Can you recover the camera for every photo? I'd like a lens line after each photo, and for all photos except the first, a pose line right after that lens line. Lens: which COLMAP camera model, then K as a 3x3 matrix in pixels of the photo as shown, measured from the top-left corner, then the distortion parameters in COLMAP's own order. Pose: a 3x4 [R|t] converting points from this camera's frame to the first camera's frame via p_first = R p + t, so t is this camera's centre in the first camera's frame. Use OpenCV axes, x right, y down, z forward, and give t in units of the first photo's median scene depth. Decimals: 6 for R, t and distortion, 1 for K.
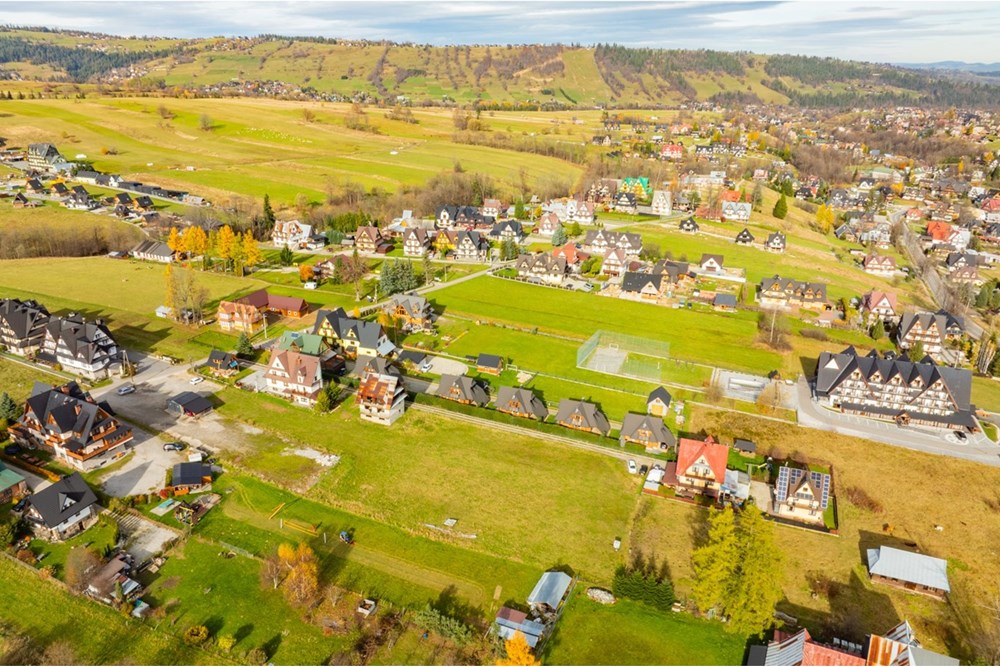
lens RADIAL K [[704.2, 0, 504.5], [0, 704.2, 328.8], [0, 0, 1]] dist [-0.044823, 0.012132]
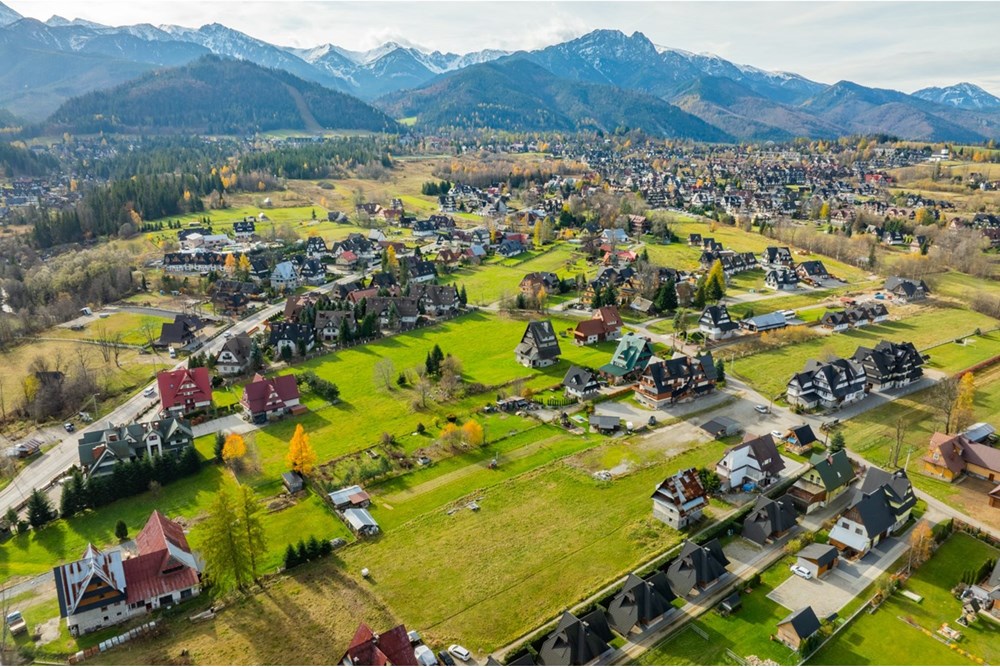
lens RADIAL K [[704.2, 0, 503.9], [0, 704.2, 334.9], [0, 0, 1]] dist [-0.044823, 0.012132]
pose [[-0.522571, 0.226391, -0.821990, 0.354205], [-0.316924, 0.843442, 0.433780, -0.221355], [0.791504, 0.487189, -0.369009, 0.579544]]
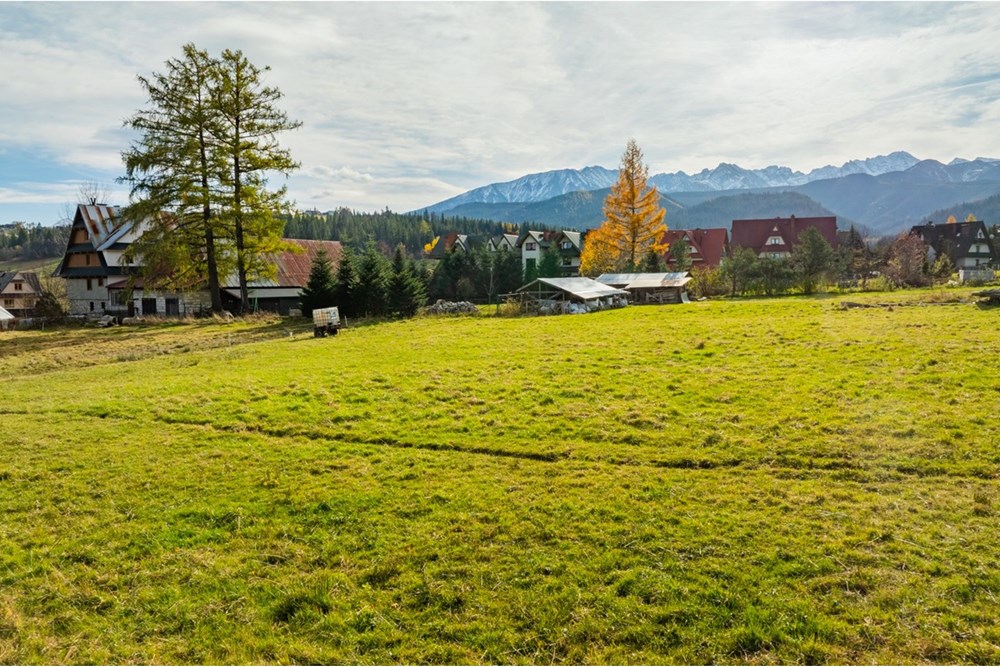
lens RADIAL K [[704.2, 0, 503.7], [0, 704.2, 336.6], [0, 0, 1]] dist [-0.044823, 0.012132]
pose [[-0.994827, -0.005080, 0.101461, 0.024575], [0.039498, 0.900827, 0.432379, 0.080680], [-0.093595, 0.434149, -0.895965, 0.524878]]
